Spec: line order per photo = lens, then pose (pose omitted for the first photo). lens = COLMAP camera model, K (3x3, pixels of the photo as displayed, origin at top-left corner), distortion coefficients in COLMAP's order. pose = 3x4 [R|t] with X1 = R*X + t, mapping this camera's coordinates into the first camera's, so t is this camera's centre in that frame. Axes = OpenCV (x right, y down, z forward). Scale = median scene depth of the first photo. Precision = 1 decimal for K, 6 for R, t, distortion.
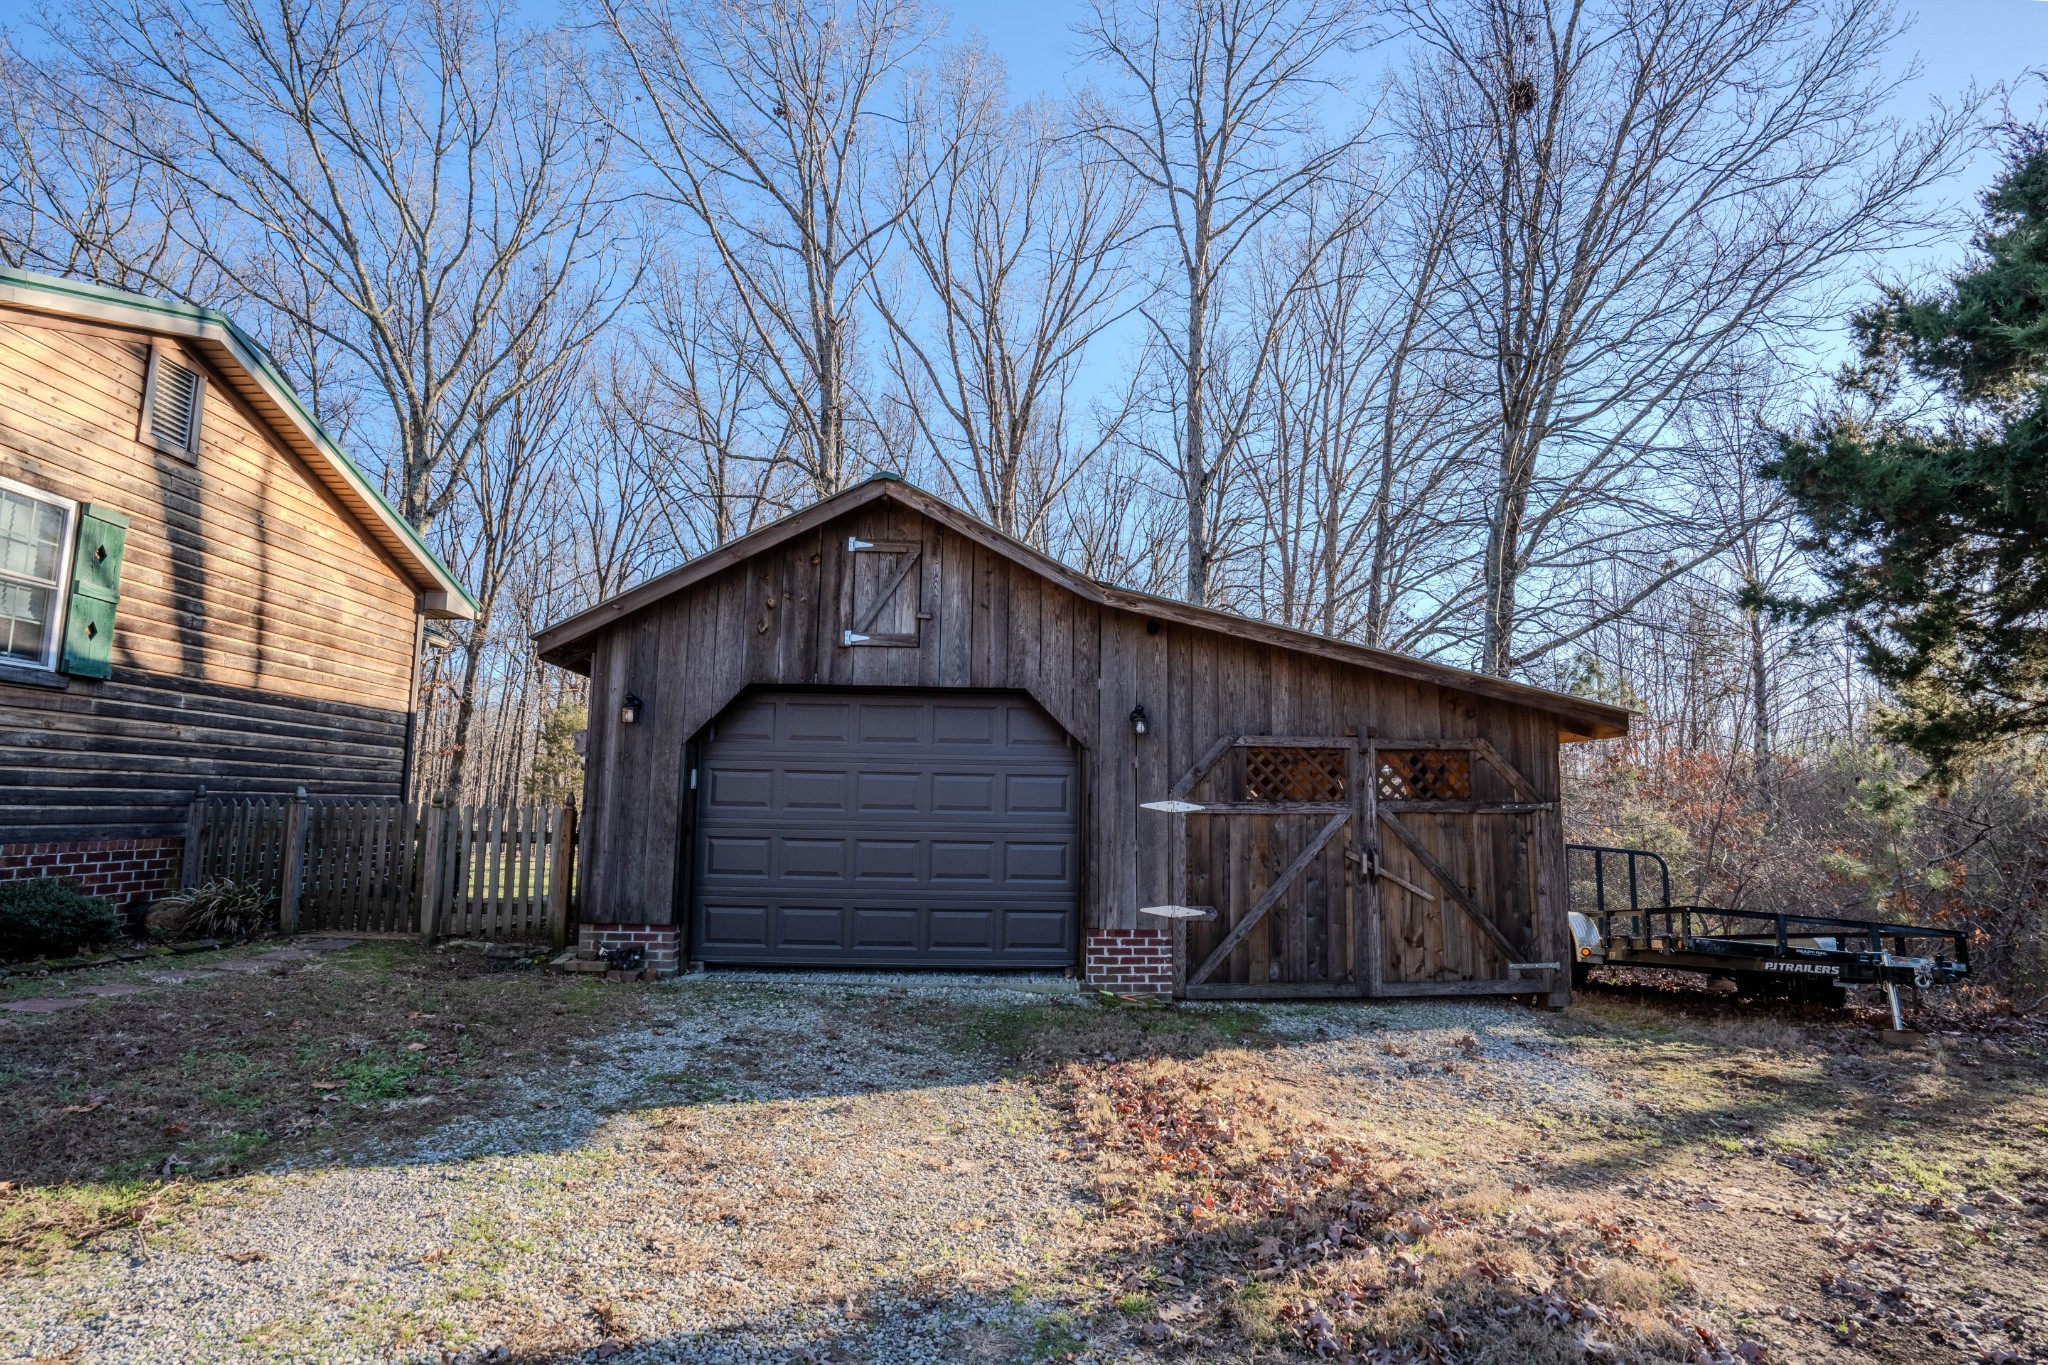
lens RADIAL K [[1042.8, 0, 1024.0], [0, 1042.8, 682.5], [0, 0, 1]] dist [-0.054148, 0.017176]
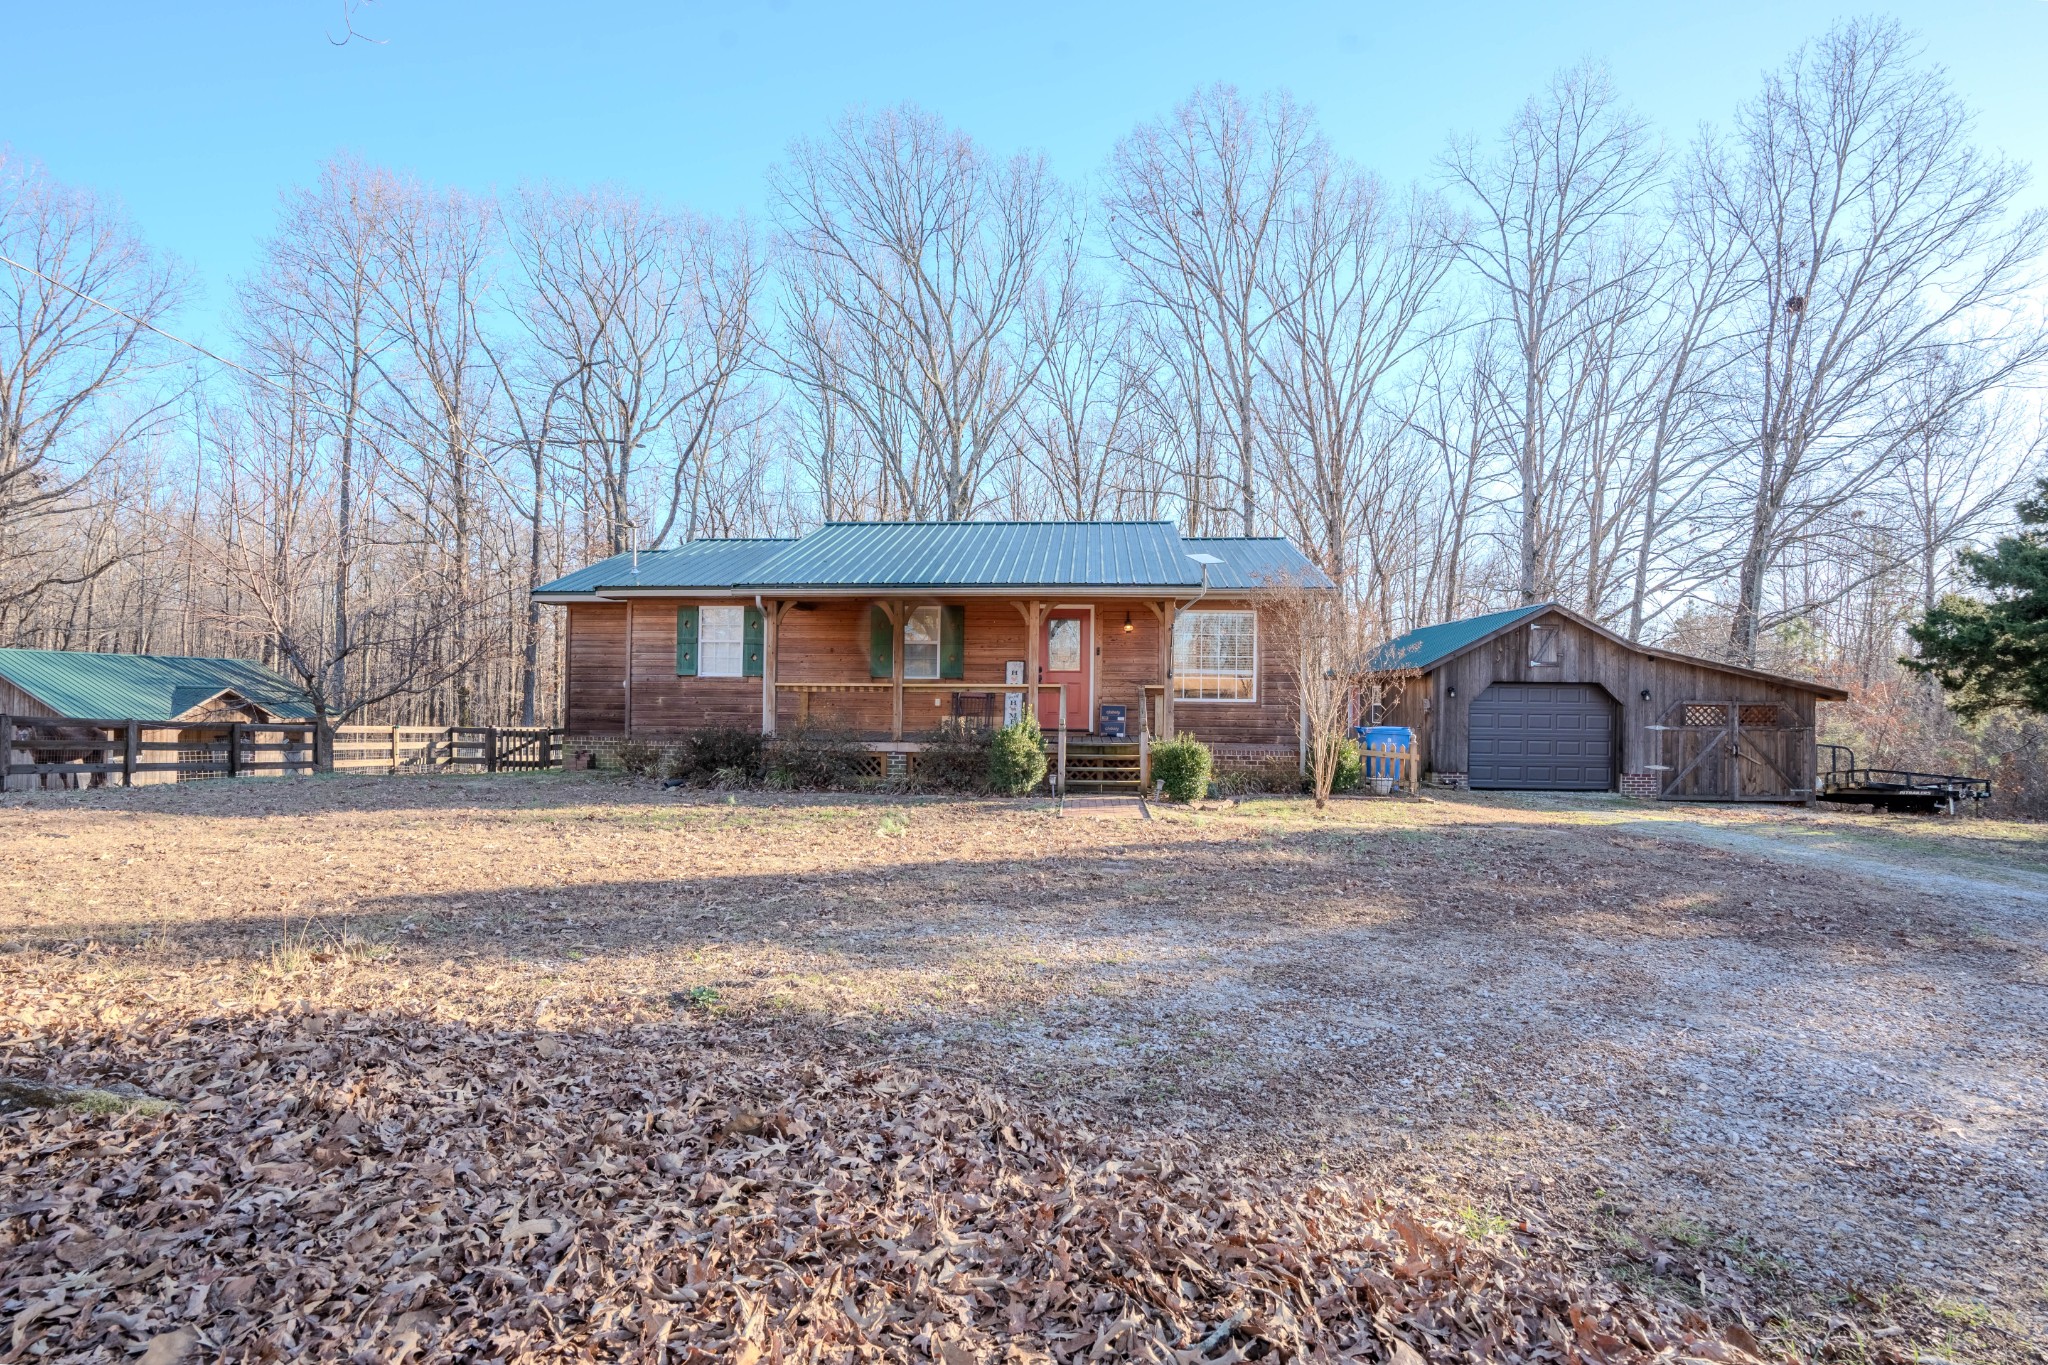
lens RADIAL K [[1032.1, 0, 1023.2], [0, 1032.1, 695.9], [0, 0, 1]] dist [-0.021611, -0.000110]
pose [[0.994179, 0.001557, -0.107729, -1.157350], [0.011370, 0.992796, 0.119280, -0.283634], [0.107139, -0.119810, 0.986999, -1.687849]]
